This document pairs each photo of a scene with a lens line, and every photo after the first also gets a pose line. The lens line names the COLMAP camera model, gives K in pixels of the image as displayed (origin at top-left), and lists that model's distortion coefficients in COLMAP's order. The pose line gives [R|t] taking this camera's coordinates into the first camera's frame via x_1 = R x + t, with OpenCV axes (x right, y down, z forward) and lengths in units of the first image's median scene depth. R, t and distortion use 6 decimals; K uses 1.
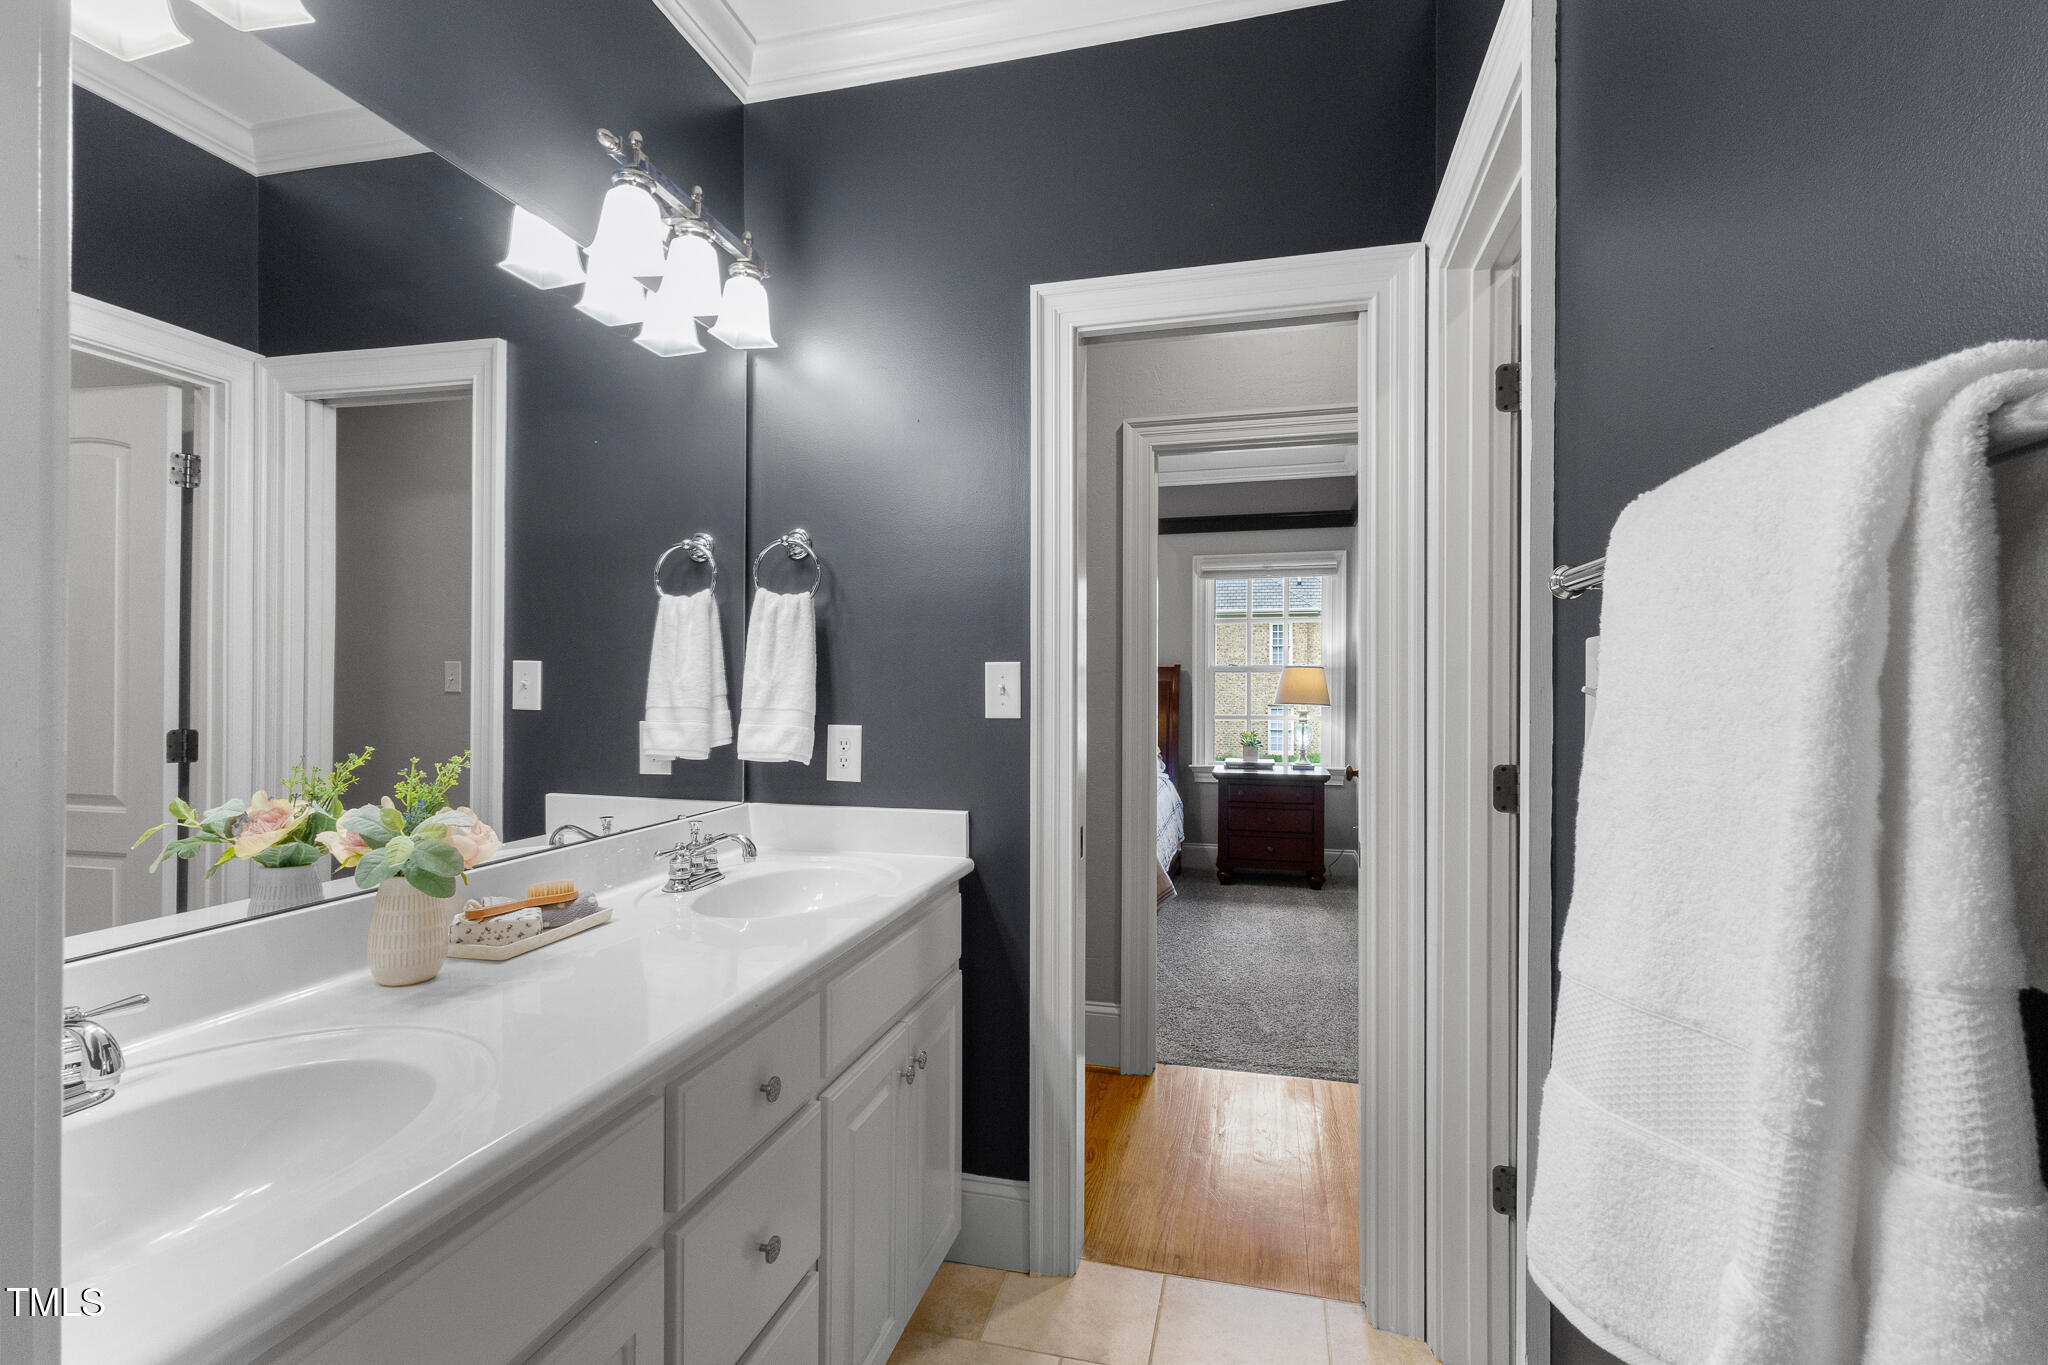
lens RADIAL K [[966.9, 0, 1016.4], [0, 966.9, 676.5], [0, 0, 1]] dist [0.012614, 0.000972]
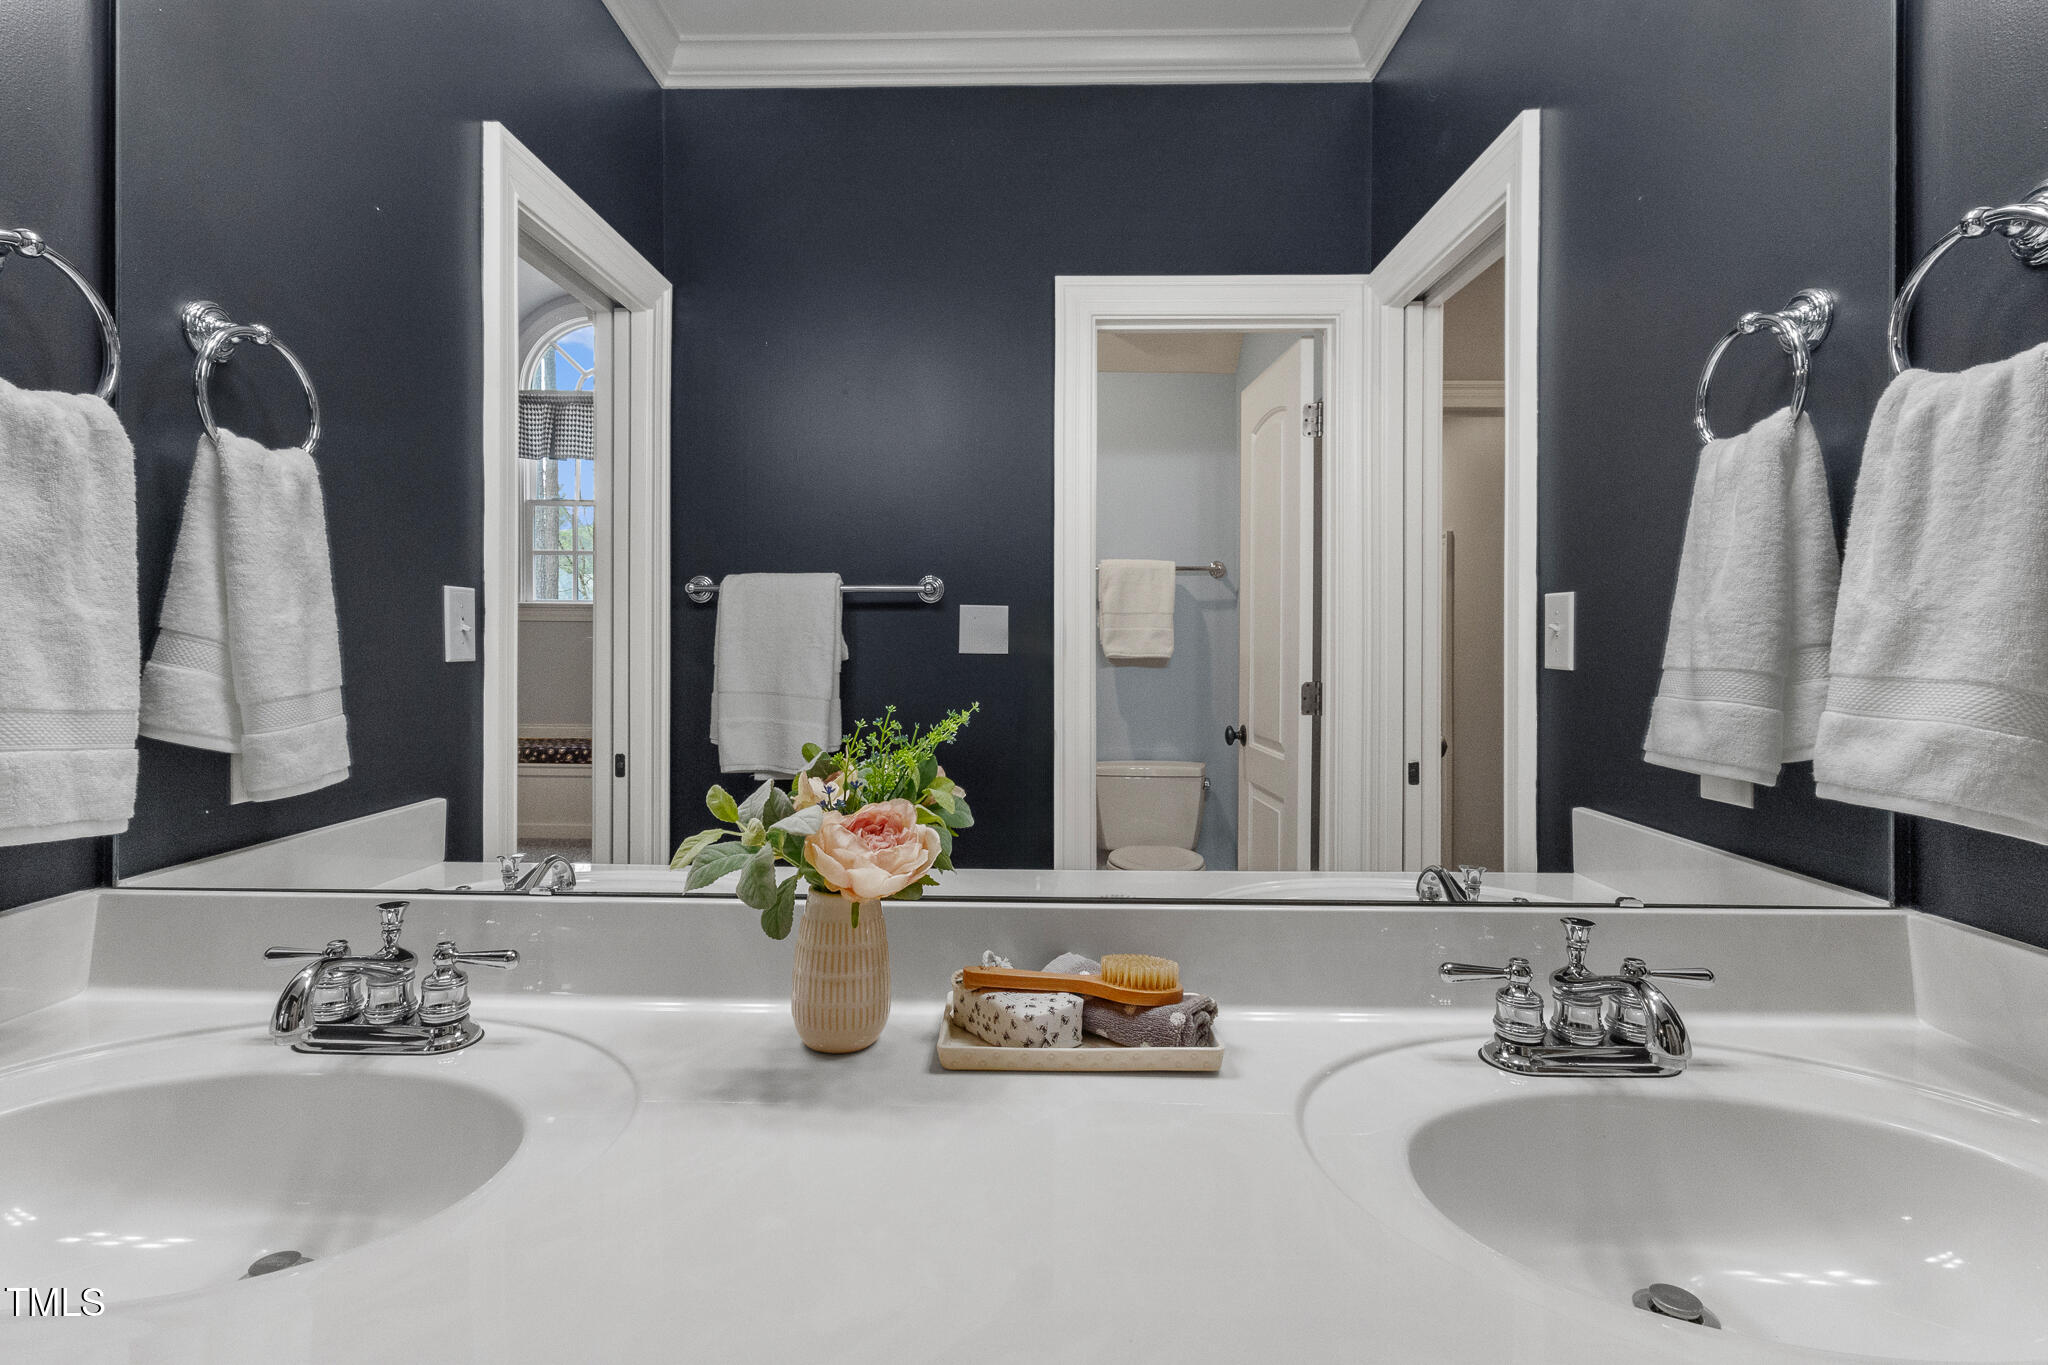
lens RADIAL K [[966.9, 0, 1070.5], [0, 966.9, 633.0], [0, 0, 1]] dist [0.012614, 0.000972]
pose [[0.219203, -0.016859, -0.975534, 0.047667], [0.003339, 0.999858, -0.016529, 0.020902], [0.975673, 0.000366, 0.219228, 0.591750]]
